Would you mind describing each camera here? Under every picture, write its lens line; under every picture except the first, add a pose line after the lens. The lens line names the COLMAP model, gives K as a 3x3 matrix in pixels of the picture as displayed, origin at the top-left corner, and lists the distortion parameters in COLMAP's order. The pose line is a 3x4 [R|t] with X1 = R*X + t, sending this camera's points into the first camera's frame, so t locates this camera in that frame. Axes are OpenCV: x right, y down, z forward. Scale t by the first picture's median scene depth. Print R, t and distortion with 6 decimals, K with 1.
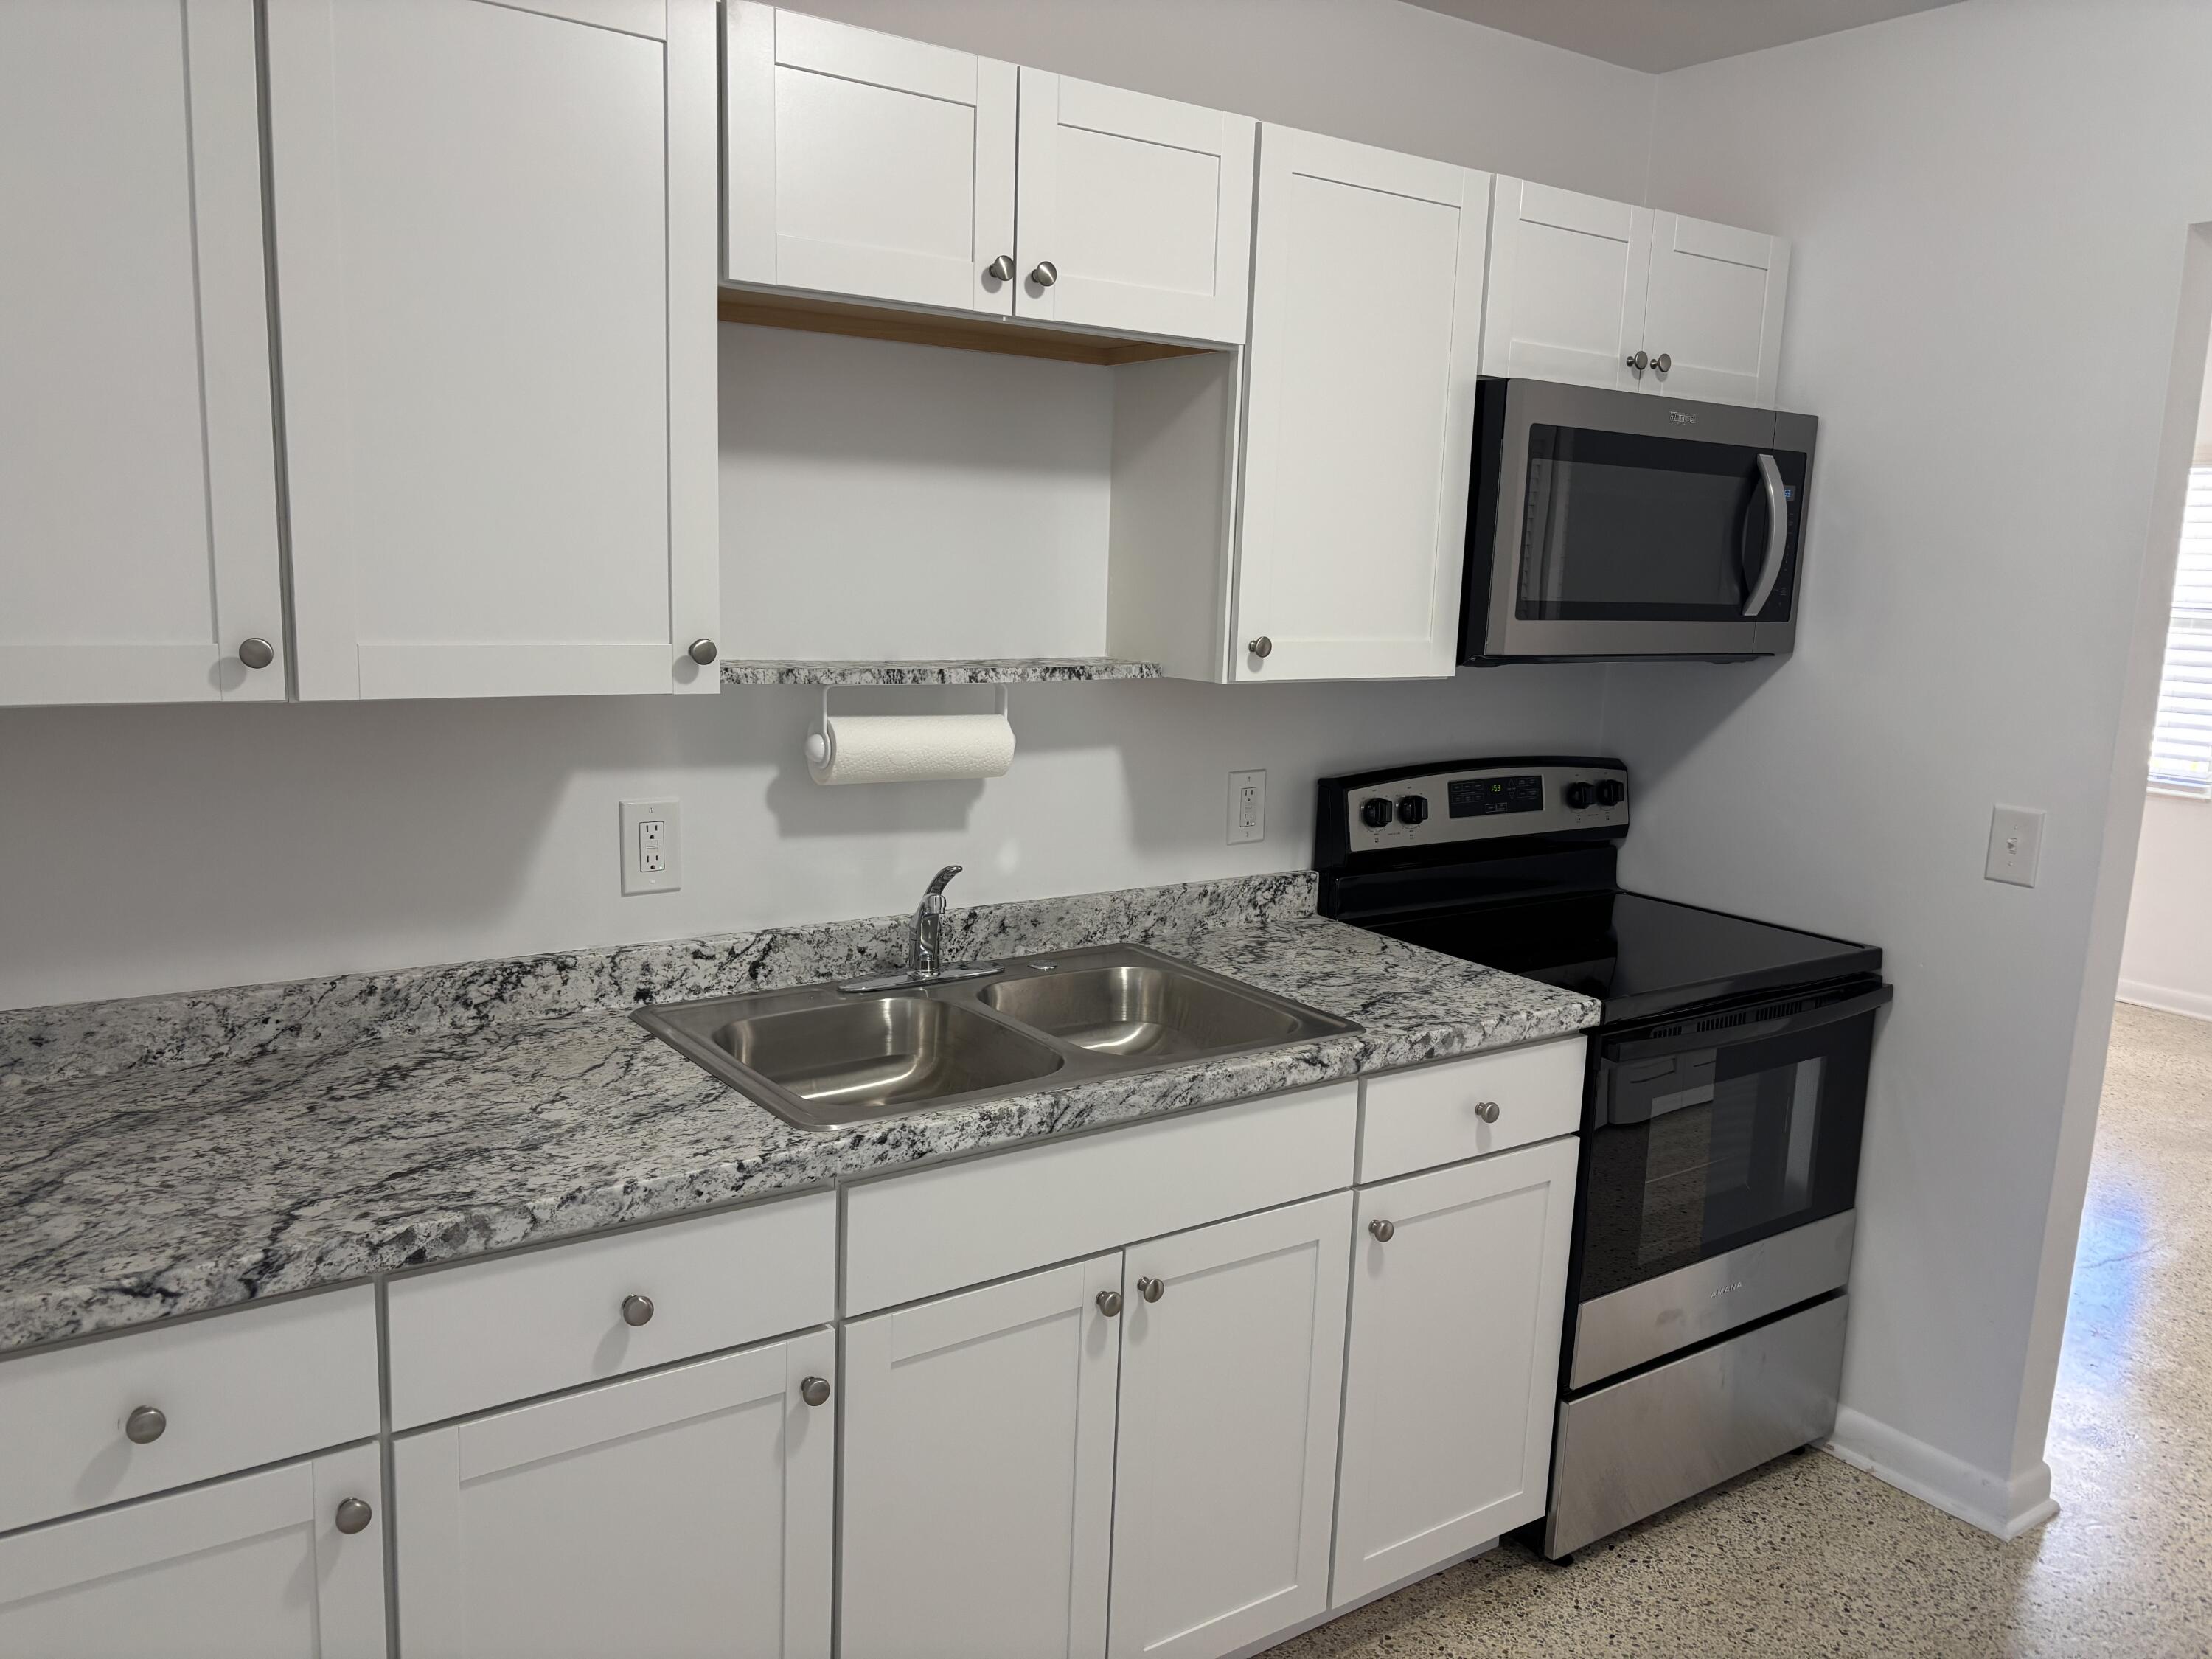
lens RADIAL K [[1678.6, 0, 1110.1], [0, 1678.6, 837.4], [0, 0, 1]] dist [0.044758, -0.051416]
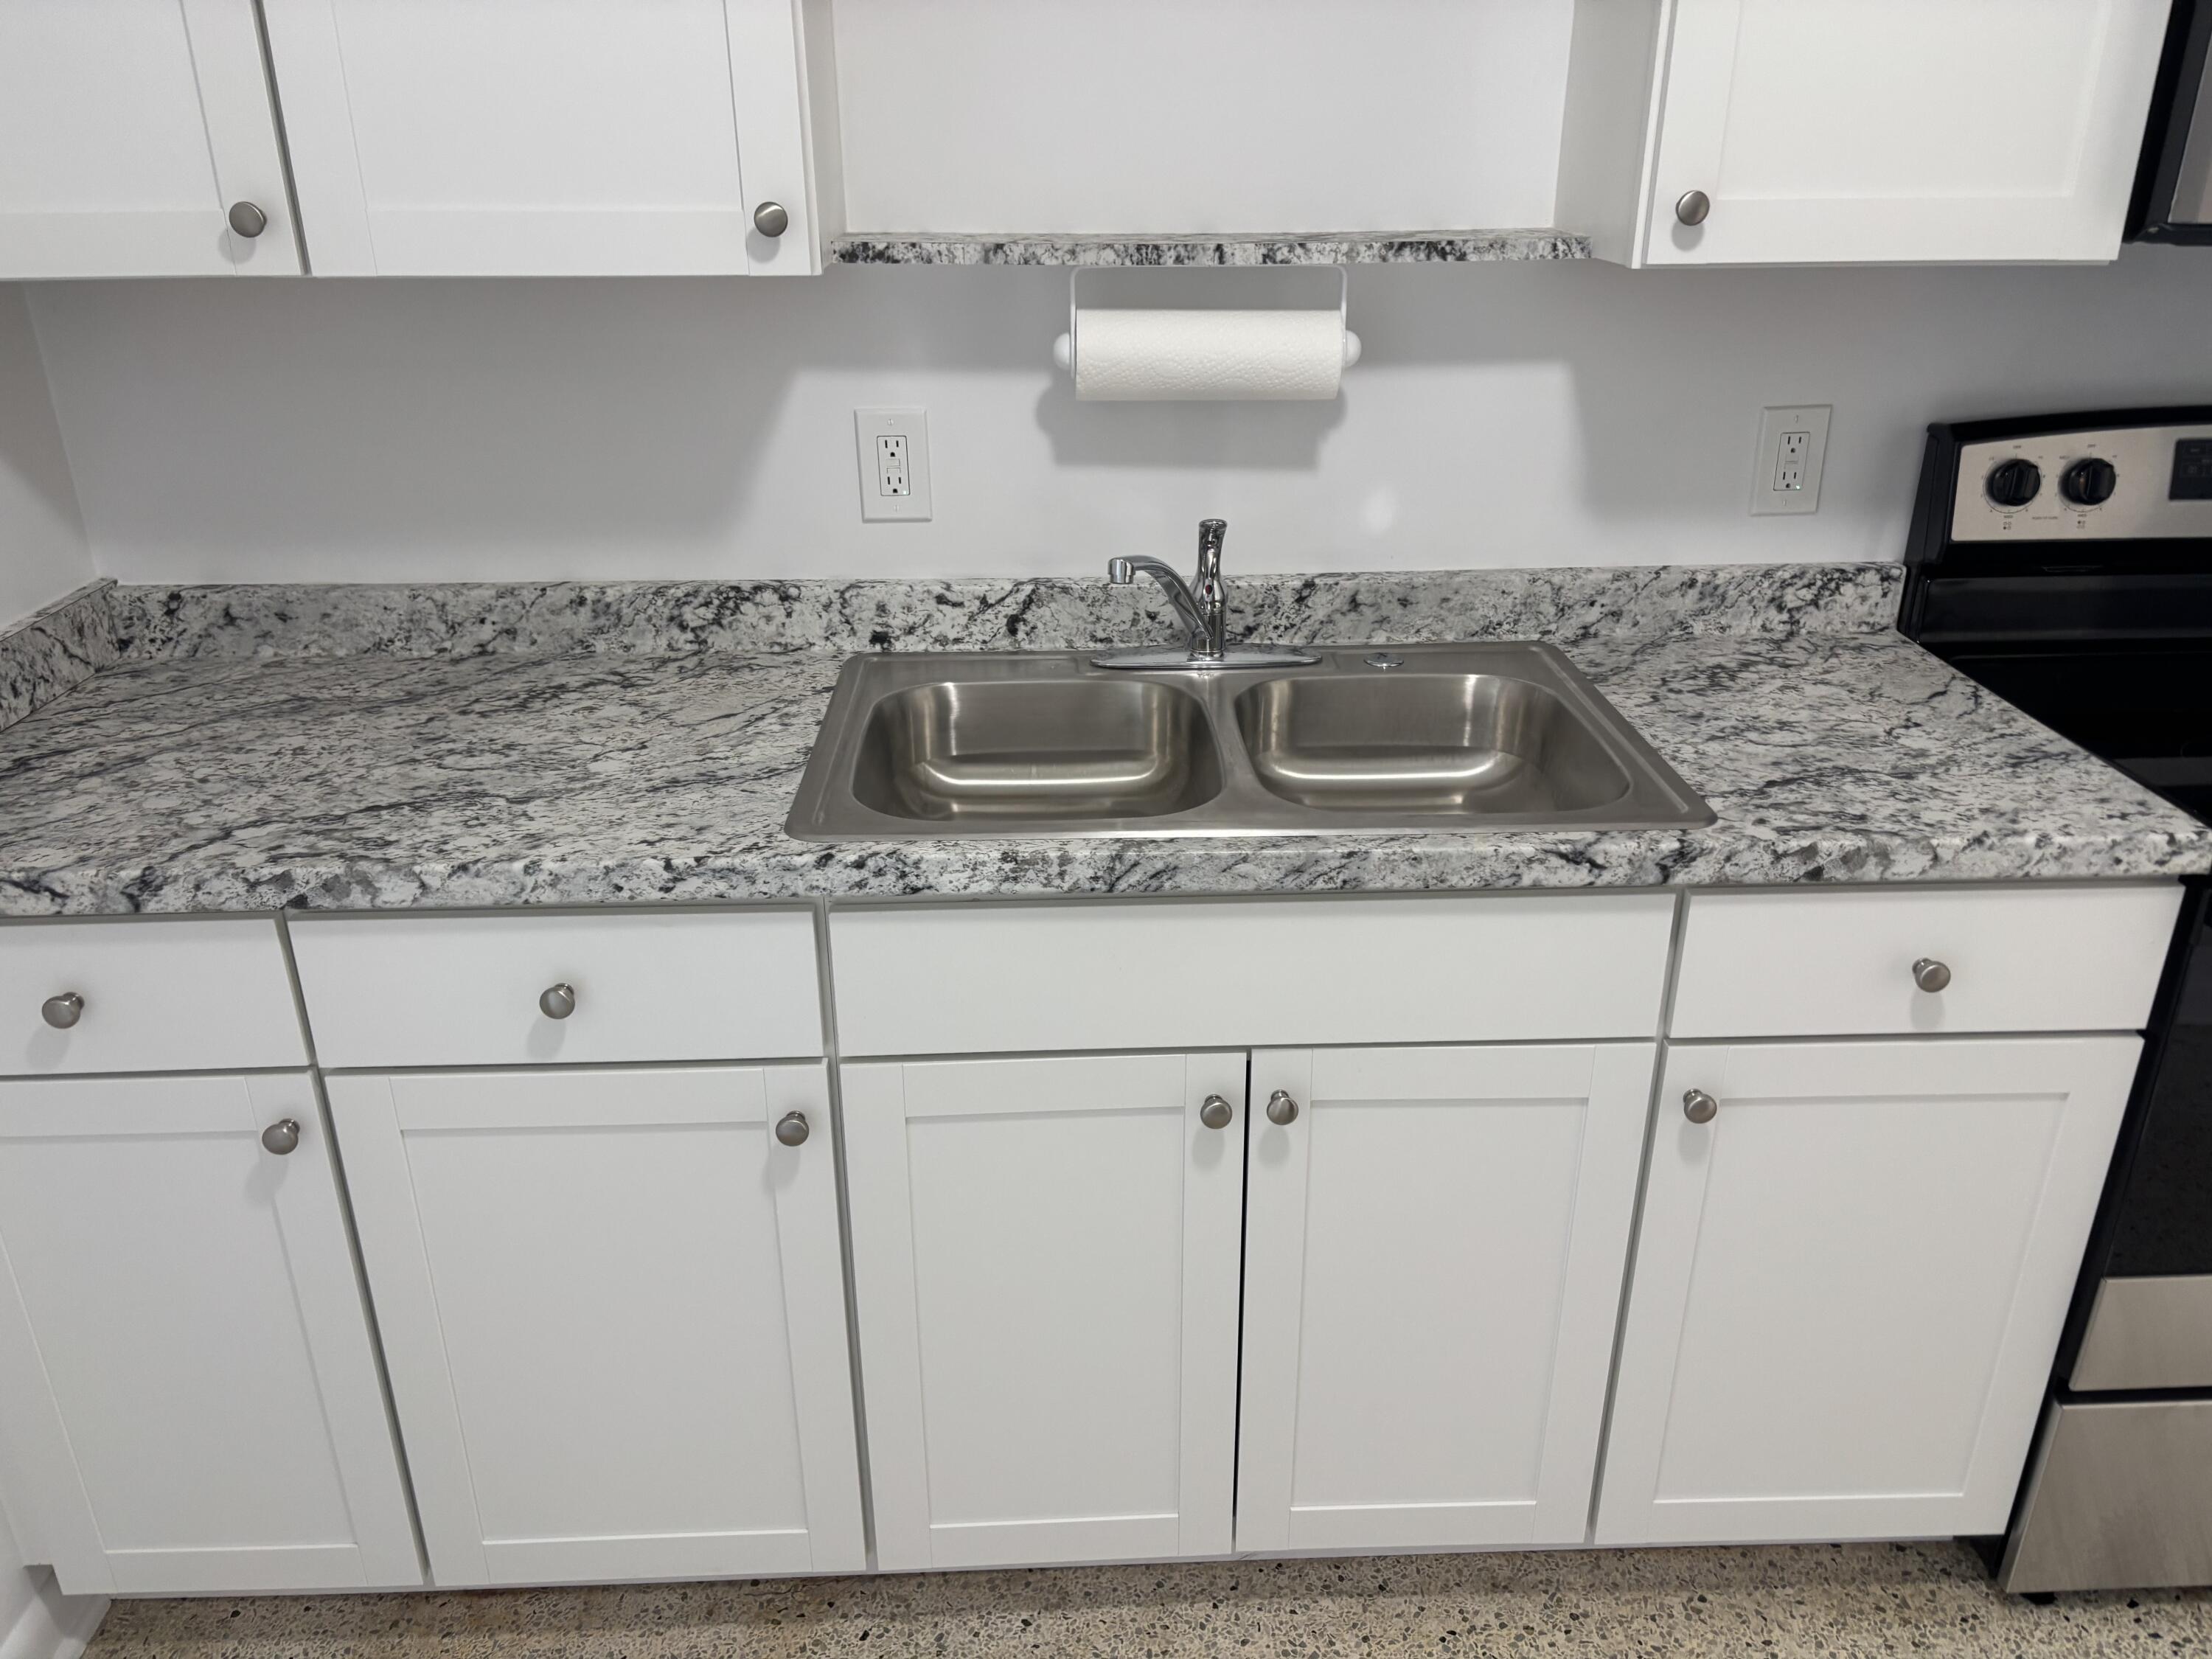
lens RADIAL K [[1678.6, 0, 1123.9], [0, 1678.6, 857.2], [0, 0, 1]] dist [0.044758, -0.051416]
pose [[0.838384, 0.186371, -0.512229, 0.310985], [-0.059573, 0.965431, 0.253759, -0.027657], [0.541815, -0.182232, 0.820505, 0.338920]]
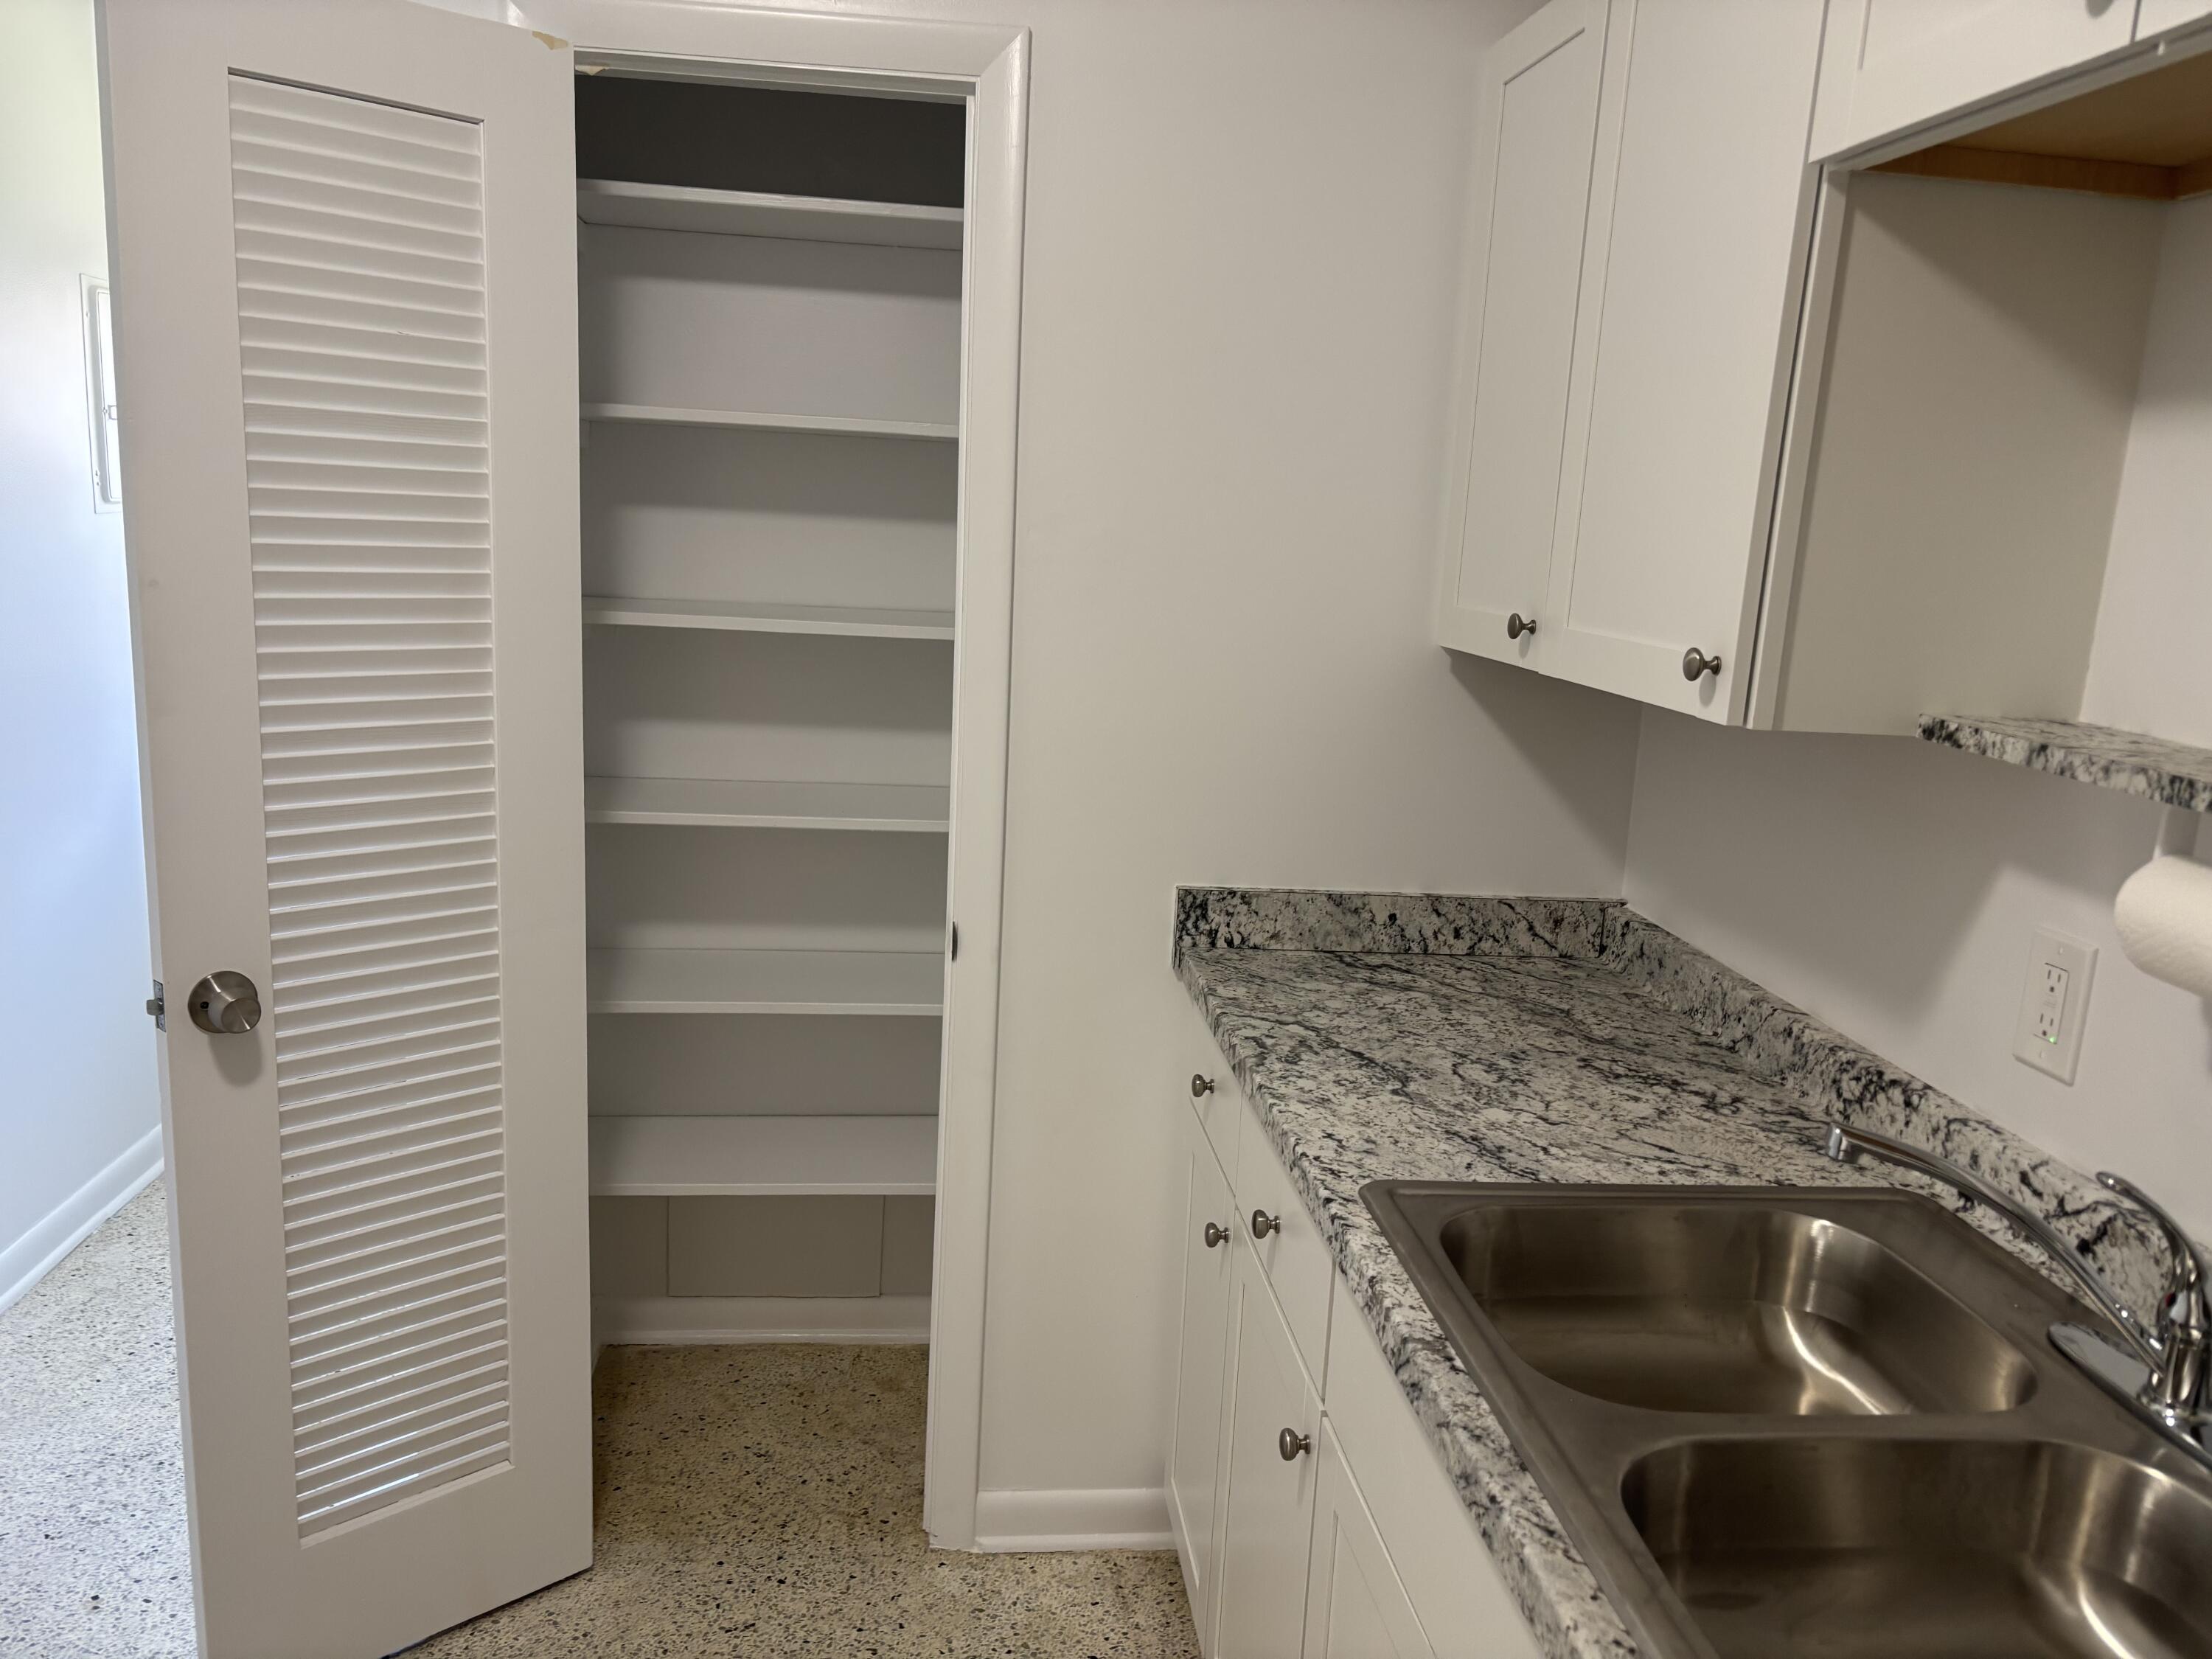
lens RADIAL K [[1678.6, 0, 1112.4], [0, 1678.6, 849.1], [0, 0, 1]] dist [0.044758, -0.051416]
pose [[-0.480988, 0.110309, -0.869760, 0.504965], [-0.222138, 0.944348, 0.242614, -0.138047], [0.848119, 0.309901, -0.429716, 0.989004]]
